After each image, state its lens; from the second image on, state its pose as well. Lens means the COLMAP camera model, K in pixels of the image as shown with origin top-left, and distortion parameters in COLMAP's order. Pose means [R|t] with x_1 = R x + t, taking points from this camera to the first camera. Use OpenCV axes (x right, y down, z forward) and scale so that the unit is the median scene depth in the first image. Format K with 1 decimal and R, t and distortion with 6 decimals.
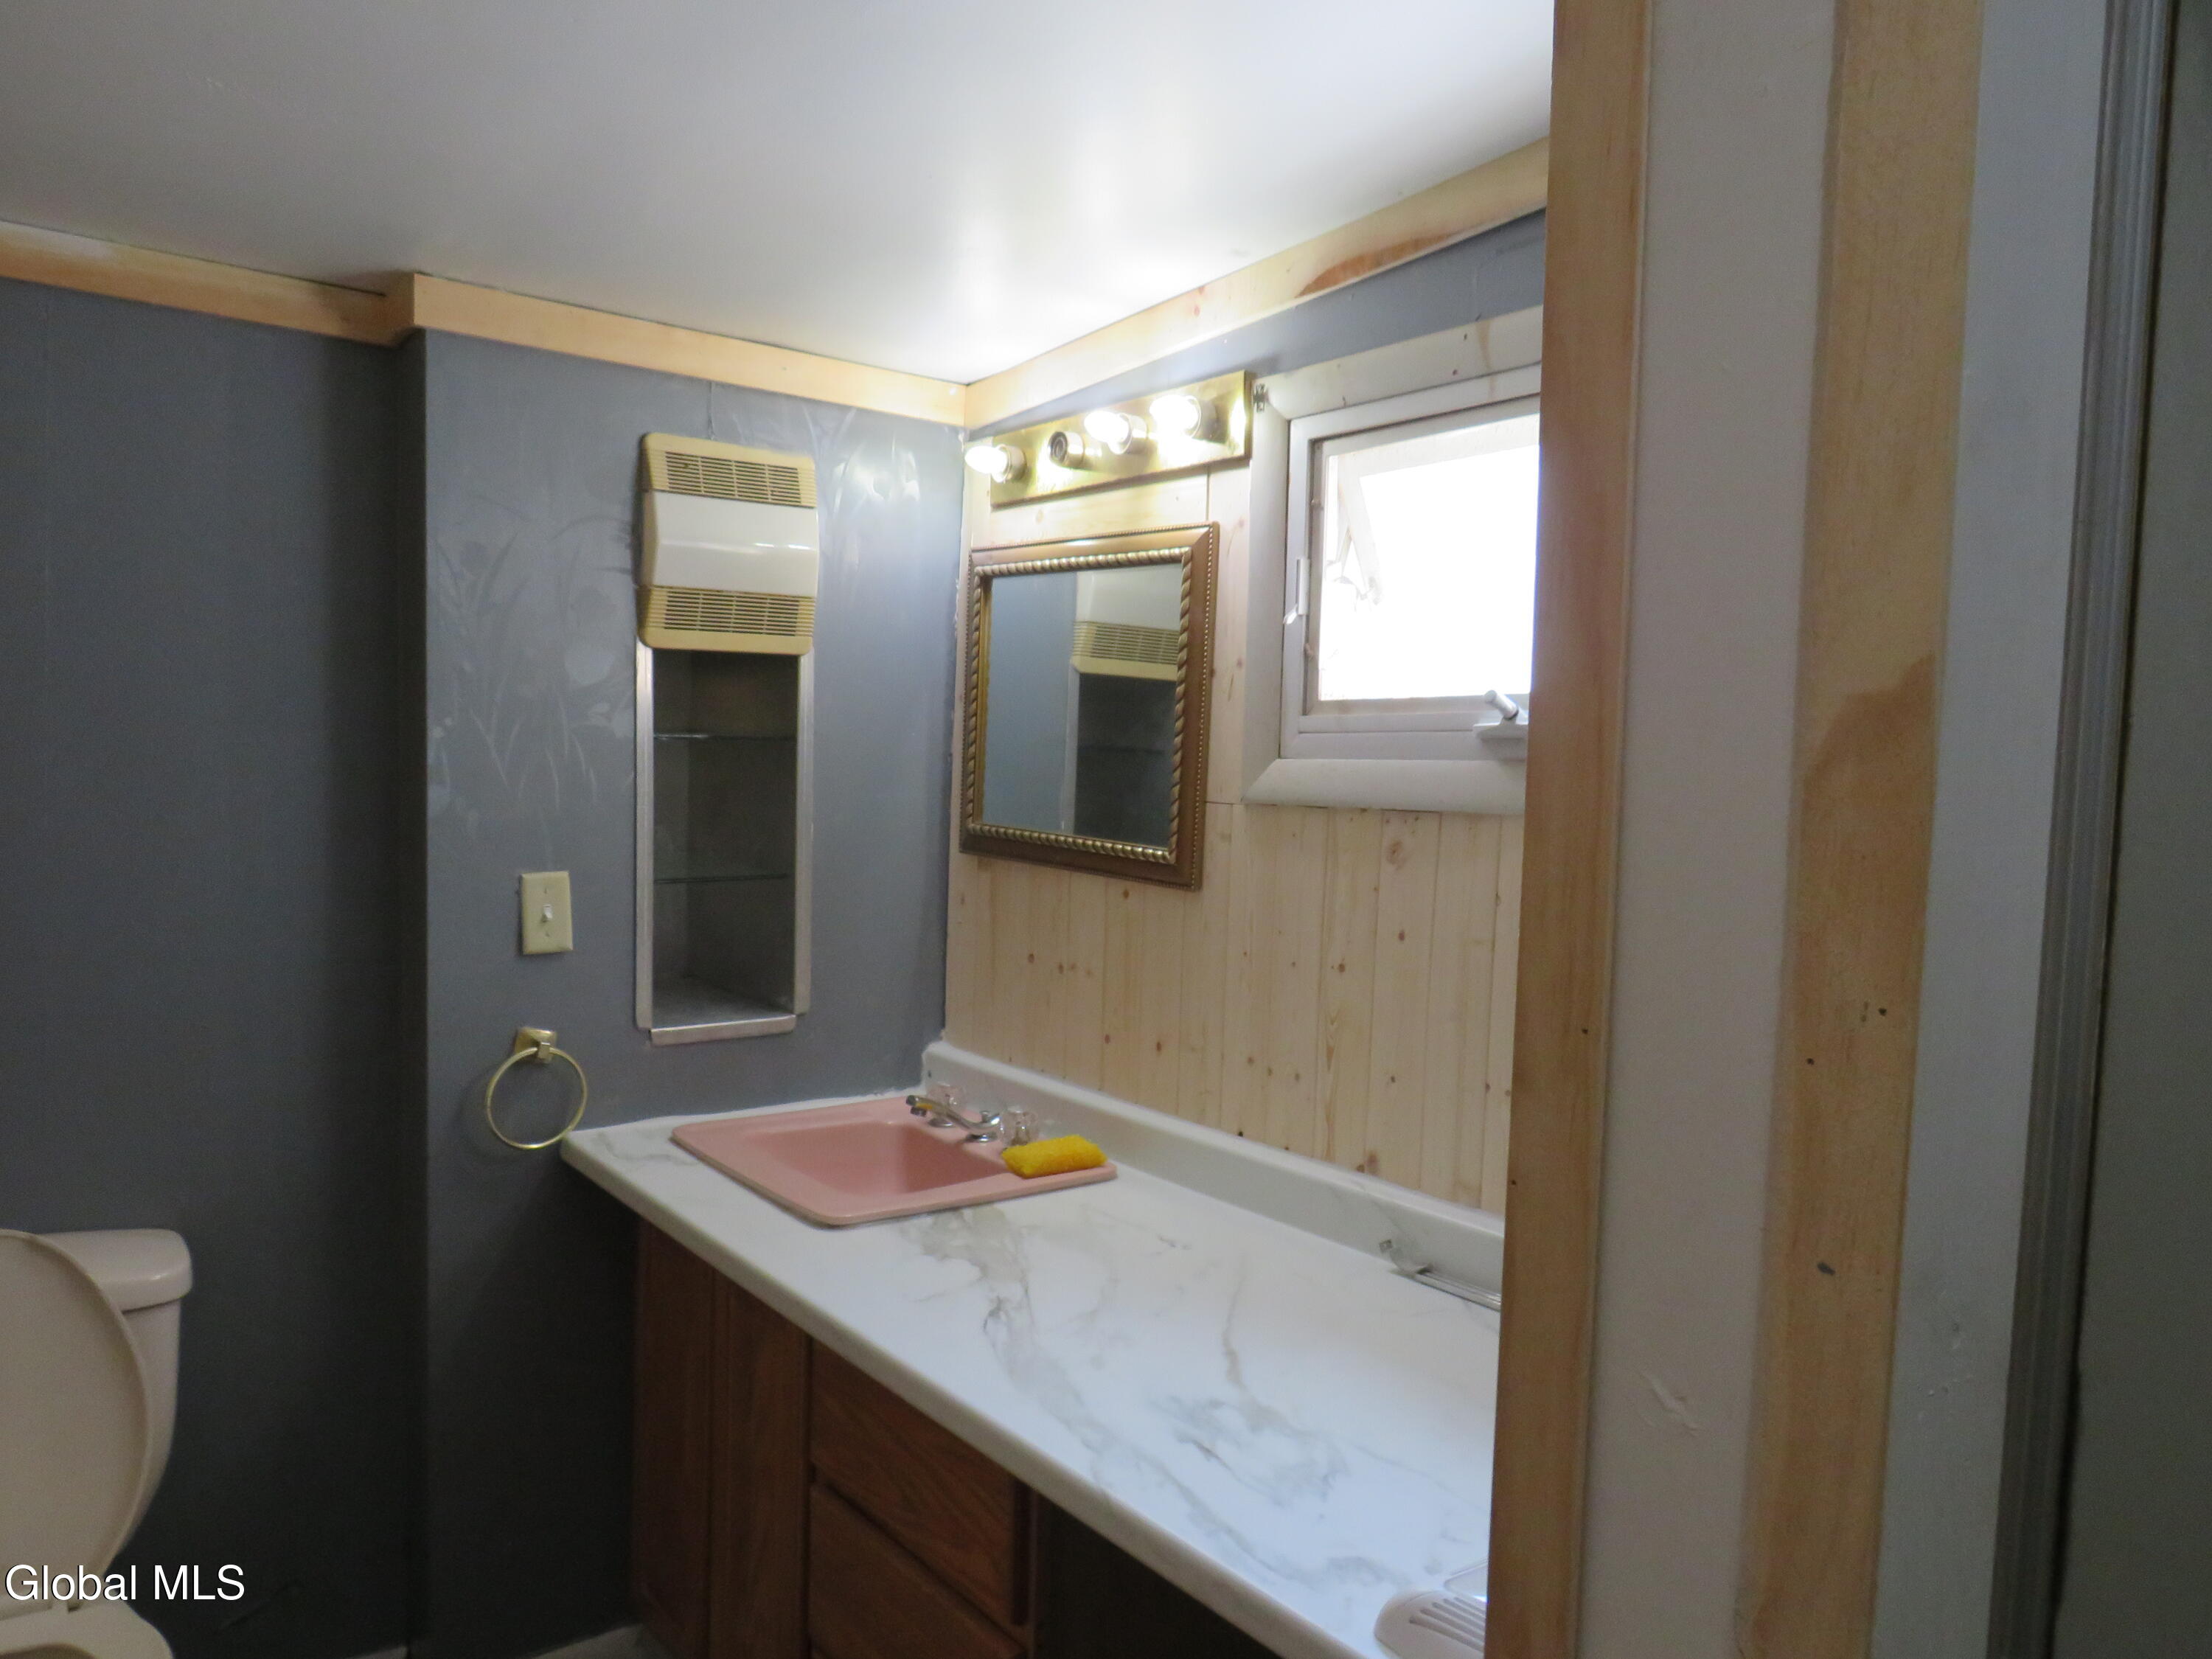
lens RADIAL K [[1567.9, 0, 1108.2], [0, 1567.9, 836.6], [0, 0, 1]] dist [-0.023417, -0.003754]
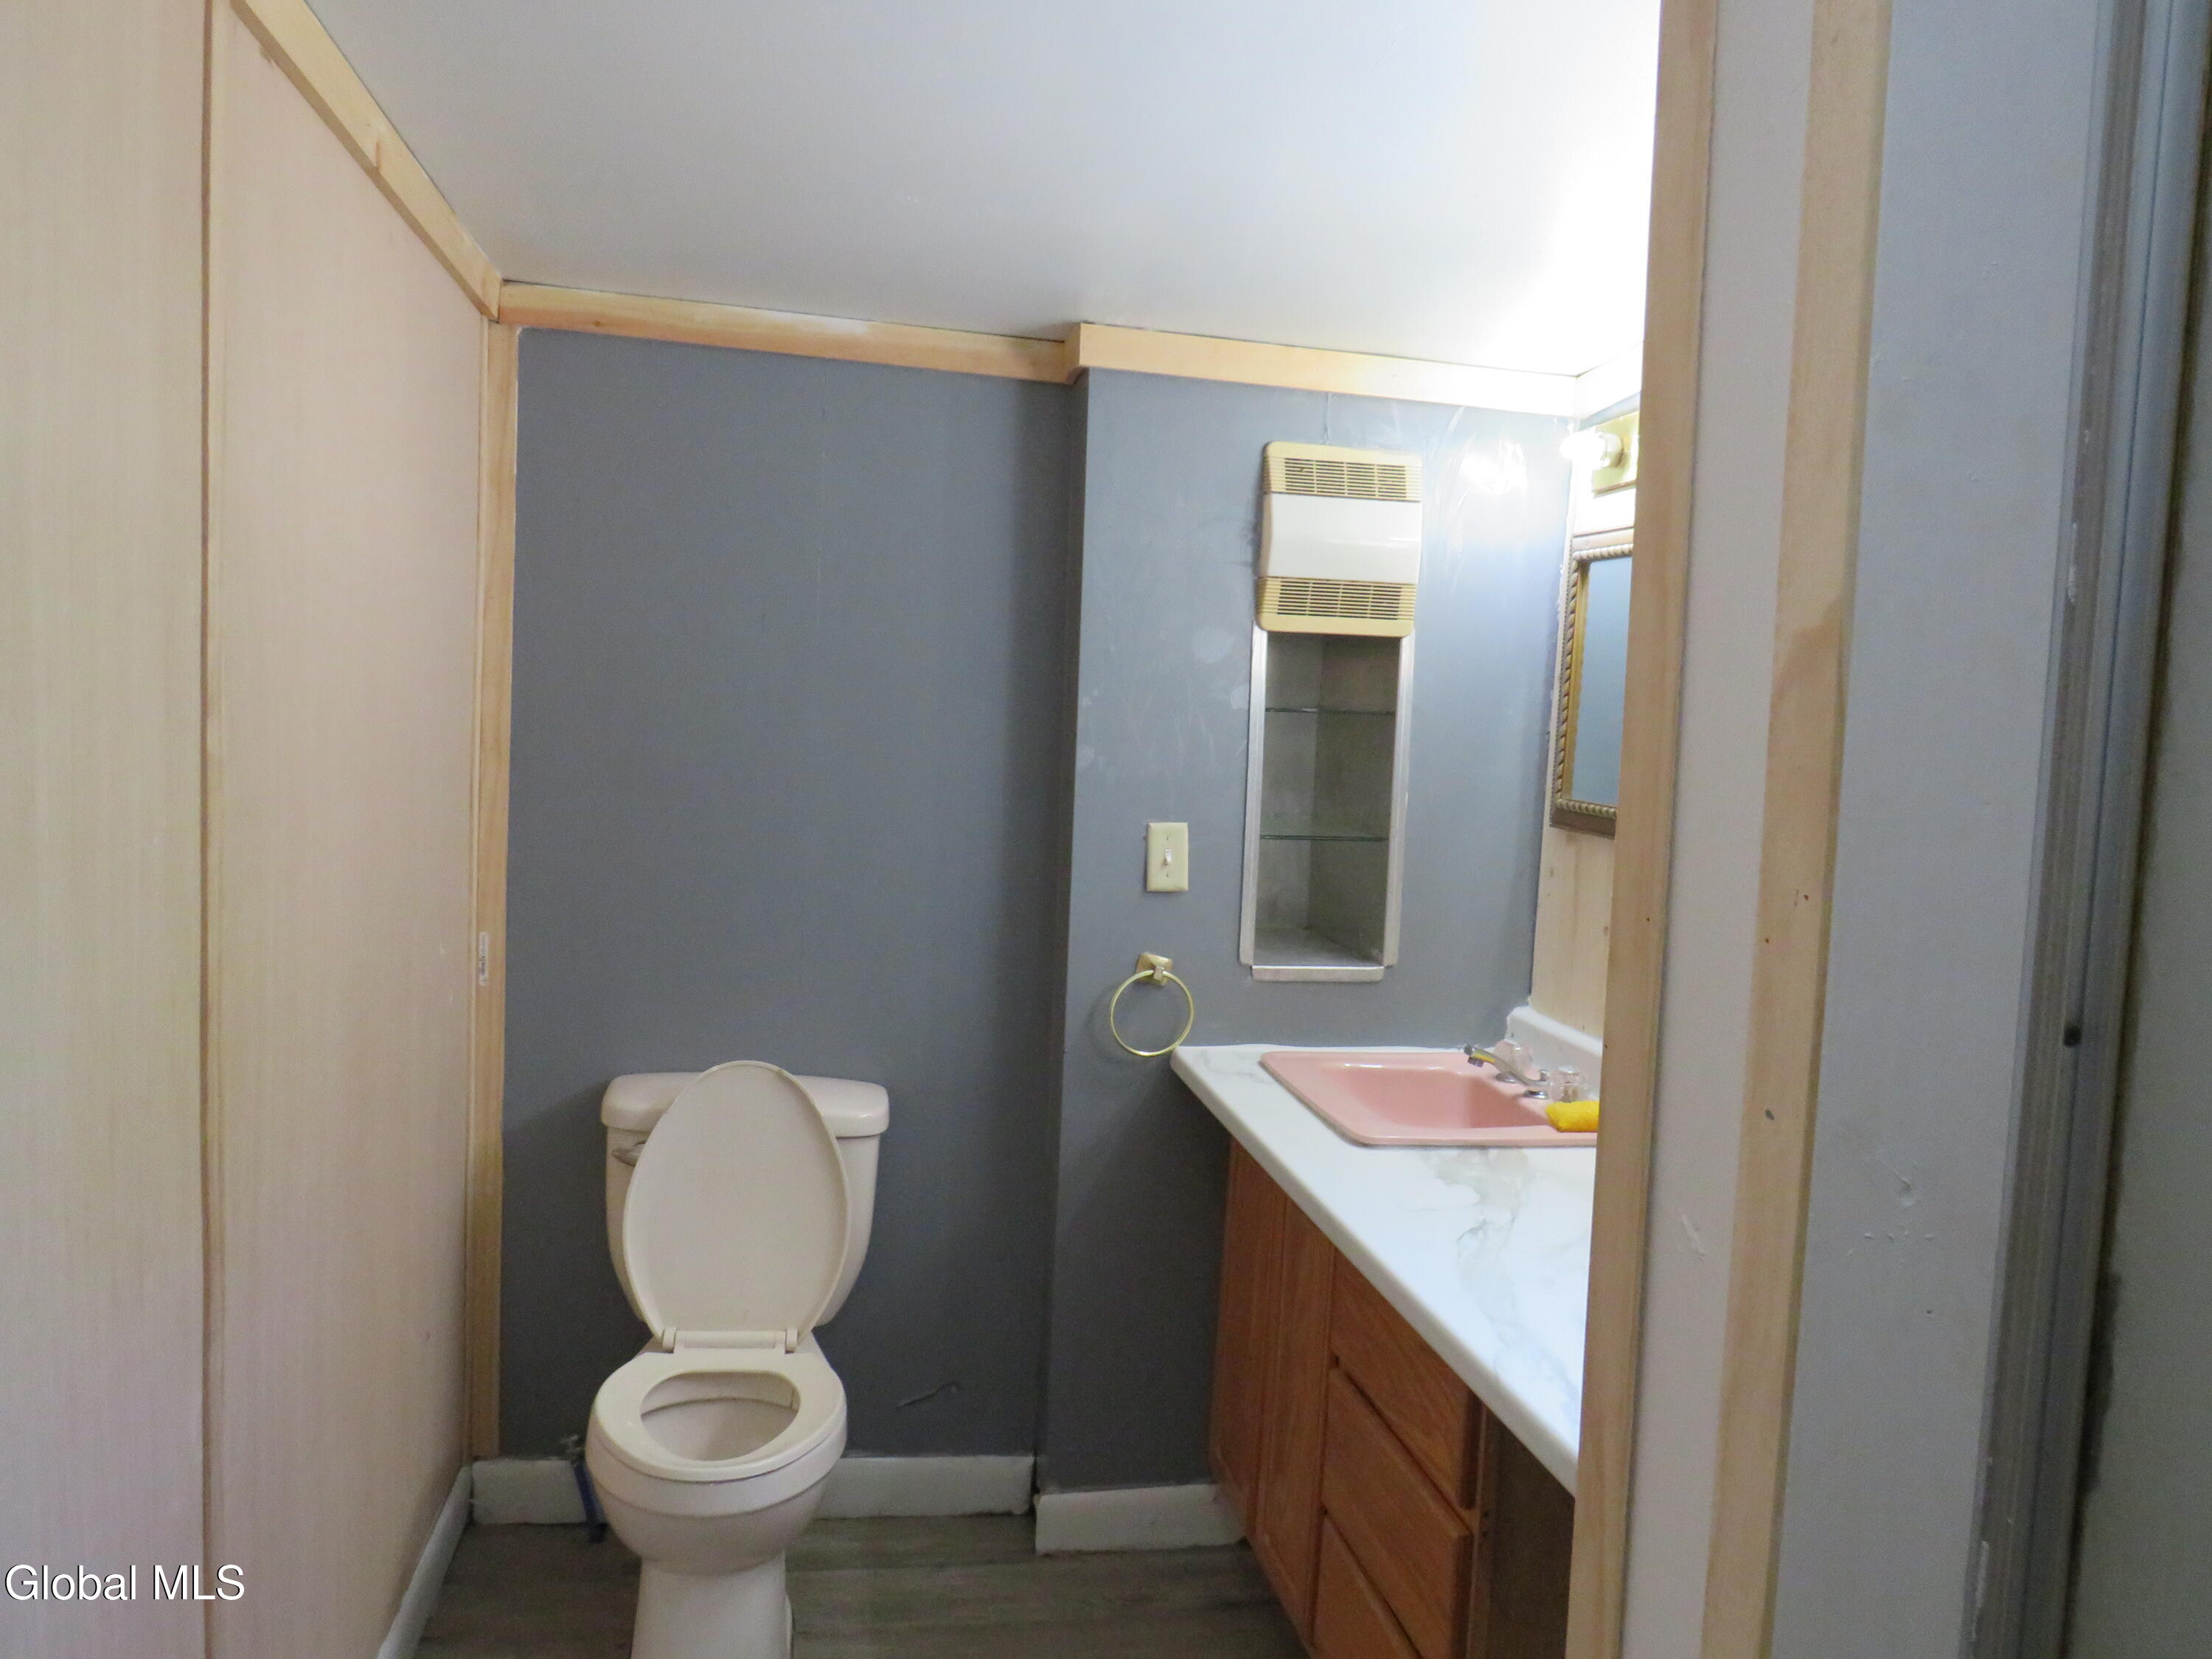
lens RADIAL K [[1567.9, 0, 1108.2], [0, 1567.9, 836.6], [0, 0, 1]] dist [-0.023417, -0.003754]
pose [[0.891650, 0.049275, -0.450036, 0.126872], [-0.047327, 0.998758, 0.015586, 0.016572], [0.450245, 0.007401, 0.892875, -0.070081]]
